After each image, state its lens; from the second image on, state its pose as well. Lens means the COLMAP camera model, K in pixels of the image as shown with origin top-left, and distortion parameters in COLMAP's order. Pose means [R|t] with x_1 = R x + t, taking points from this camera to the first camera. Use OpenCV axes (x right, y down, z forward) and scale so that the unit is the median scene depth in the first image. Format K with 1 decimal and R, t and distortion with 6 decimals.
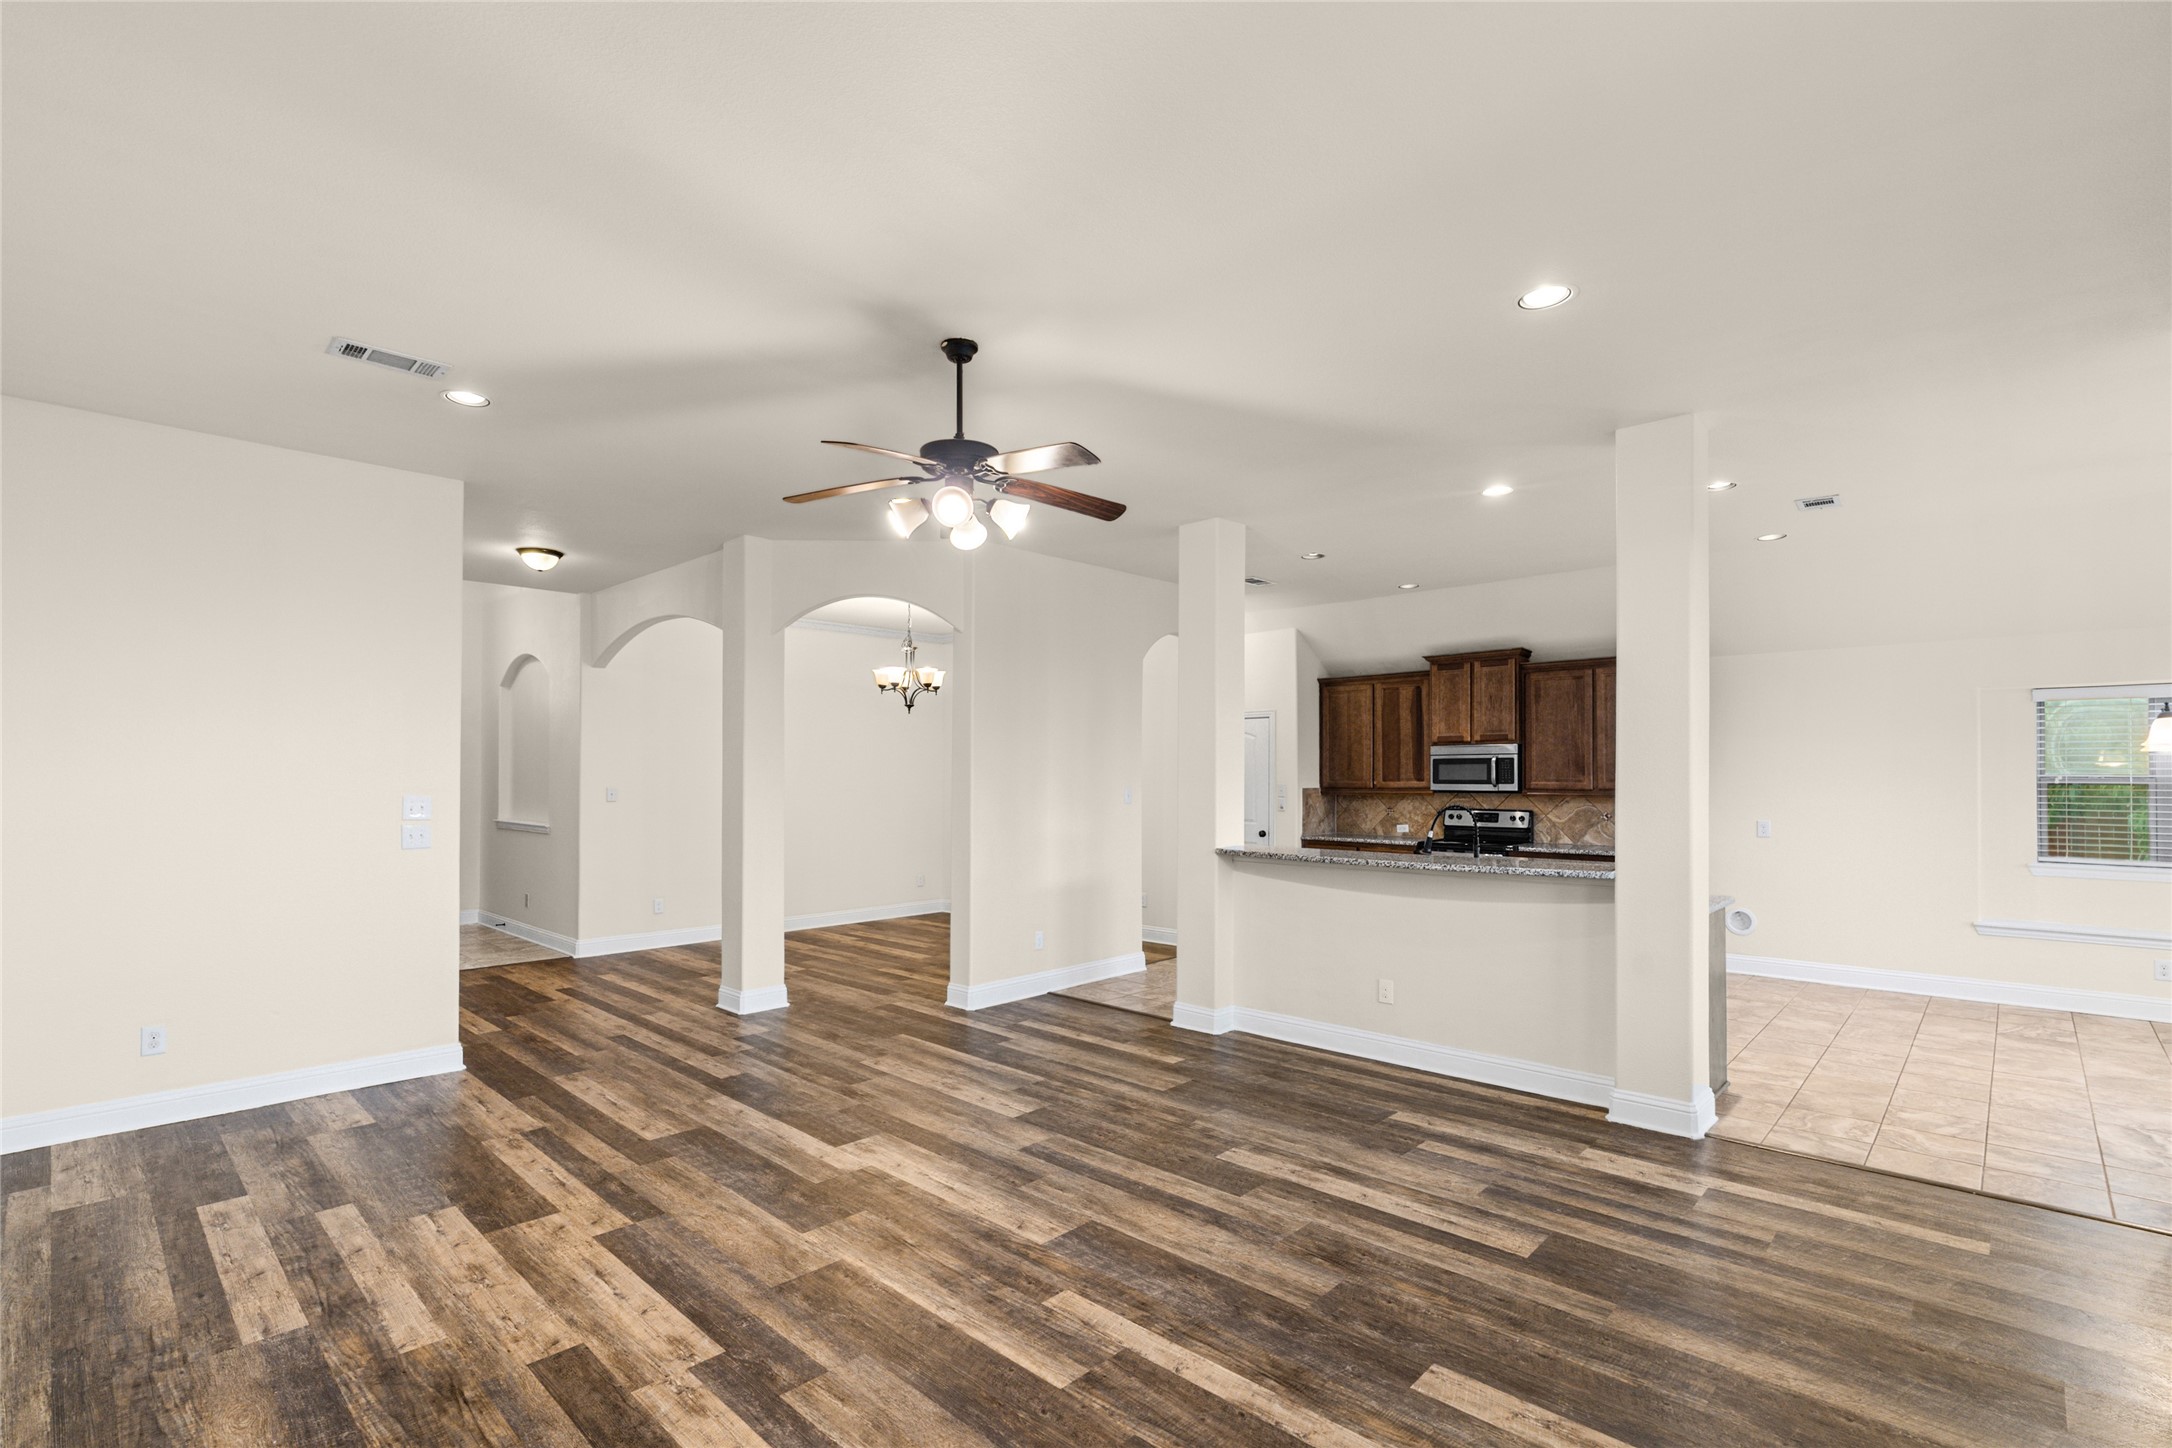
lens RADIAL K [[997.8, 0, 1071.6], [0, 997.8, 762.9], [0, 0, 1]] dist [-0.003279, 0.000467]
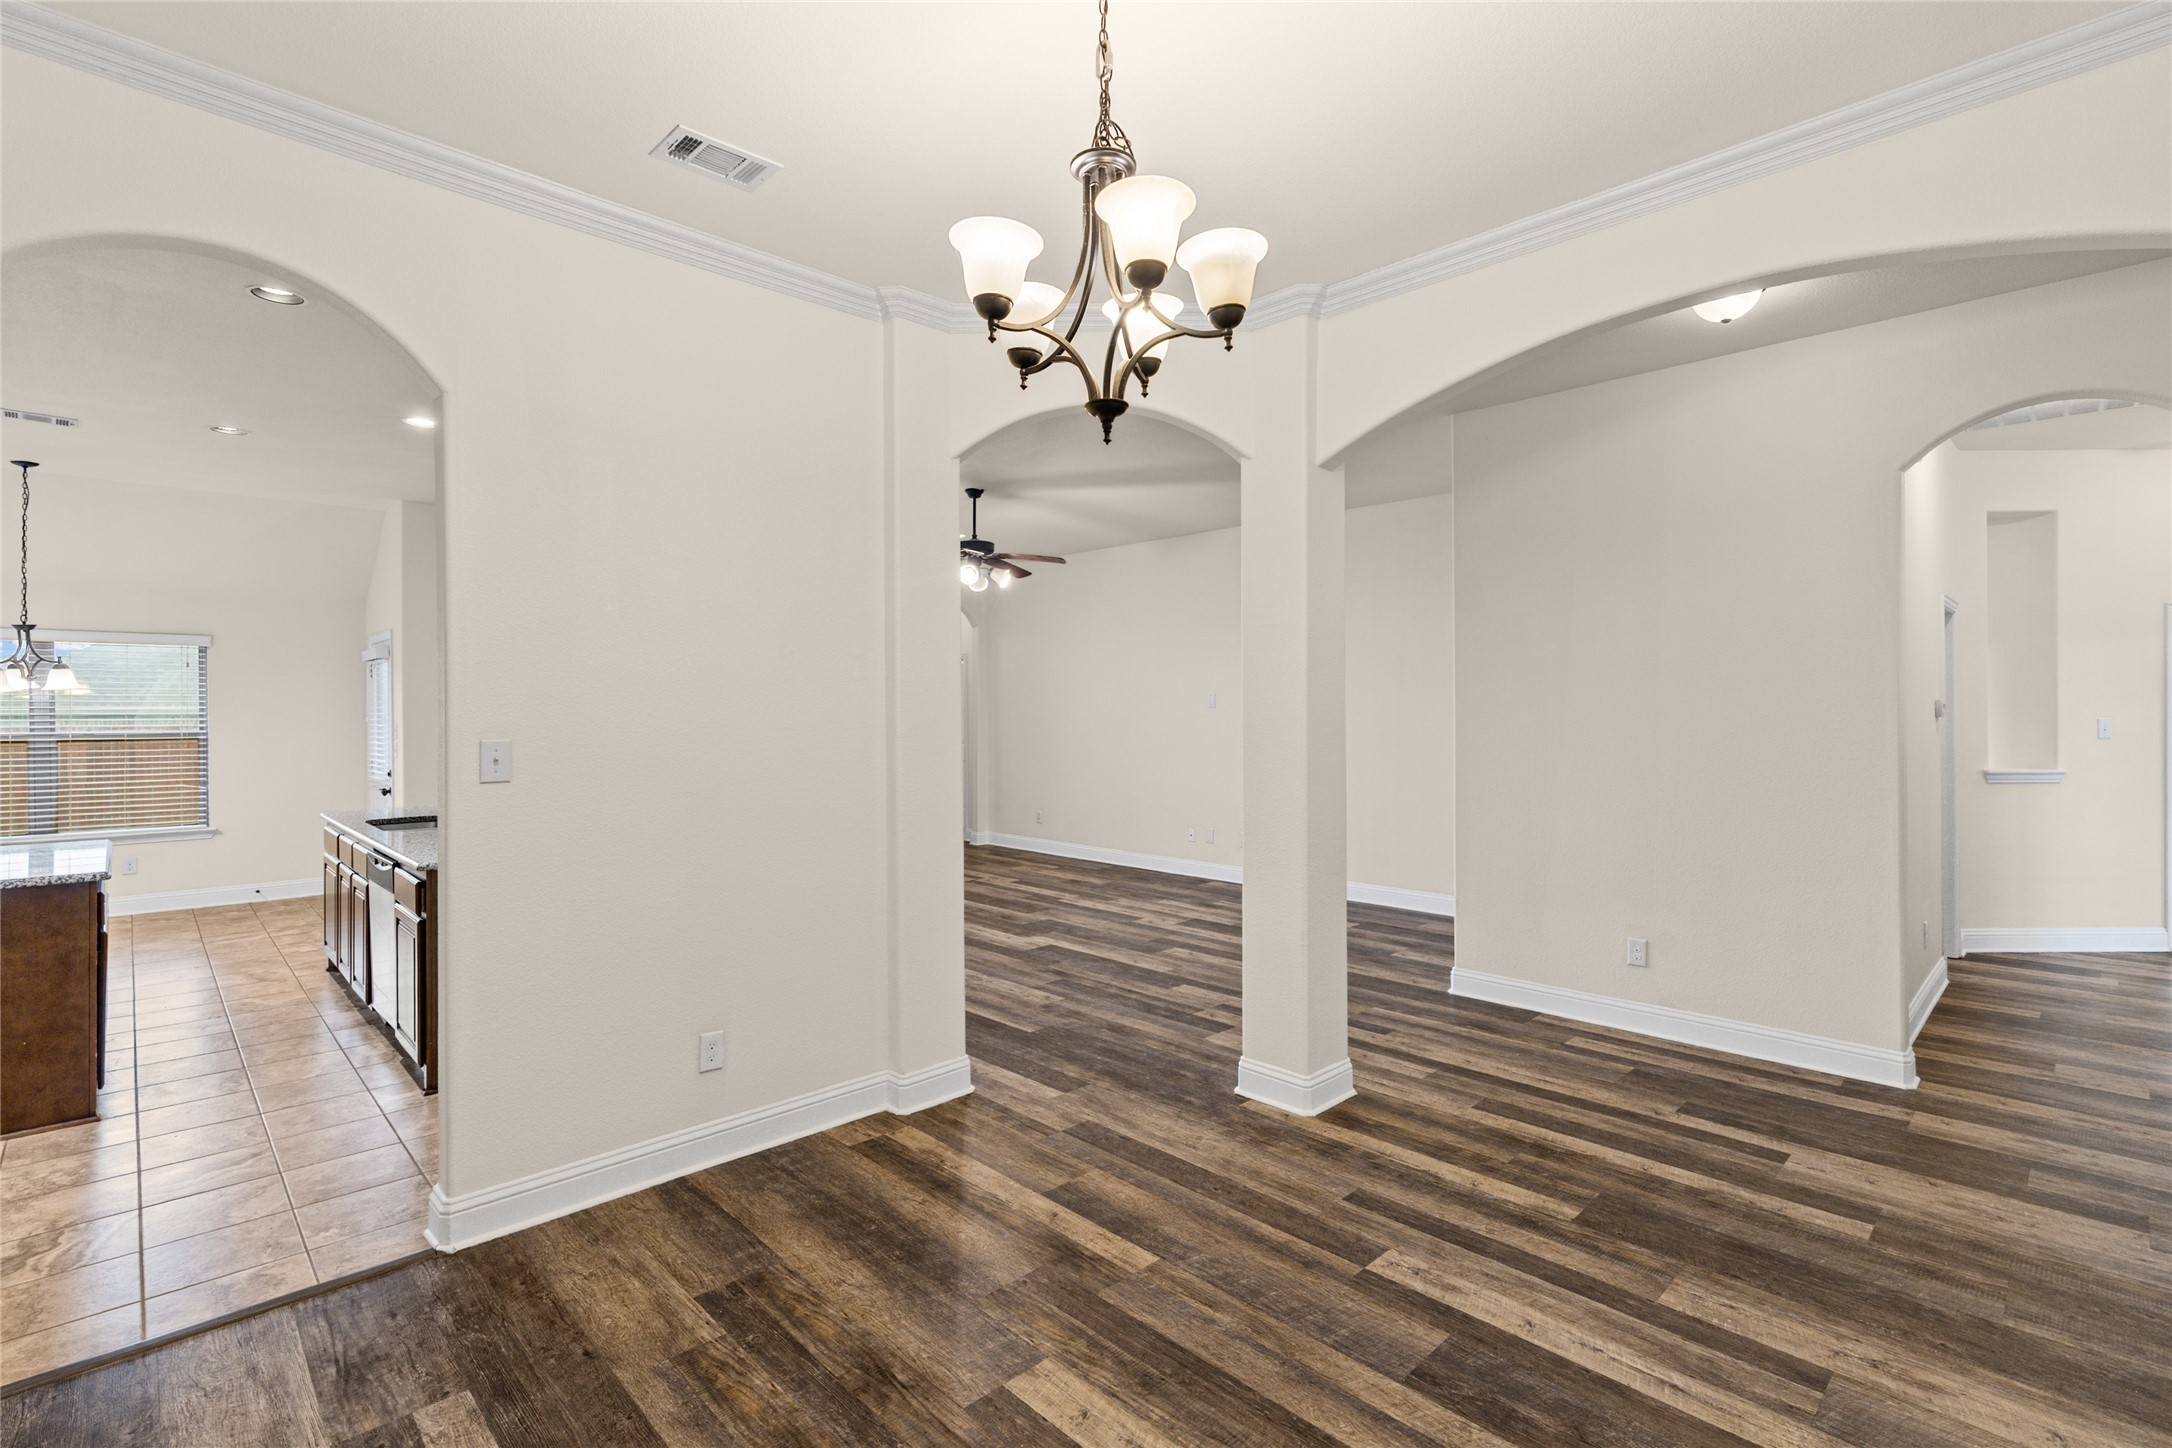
lens RADIAL K [[995.2, 0, 1082.1], [0, 995.2, 701.5], [0, 0, 1]] dist [-0.003144, 0.000432]
pose [[-0.999332, 0.005704, 0.036104, -0.299423], [0.005104, 0.999848, -0.016696, 0.027142], [-0.036193, -0.016501, -0.999209, 2.230378]]
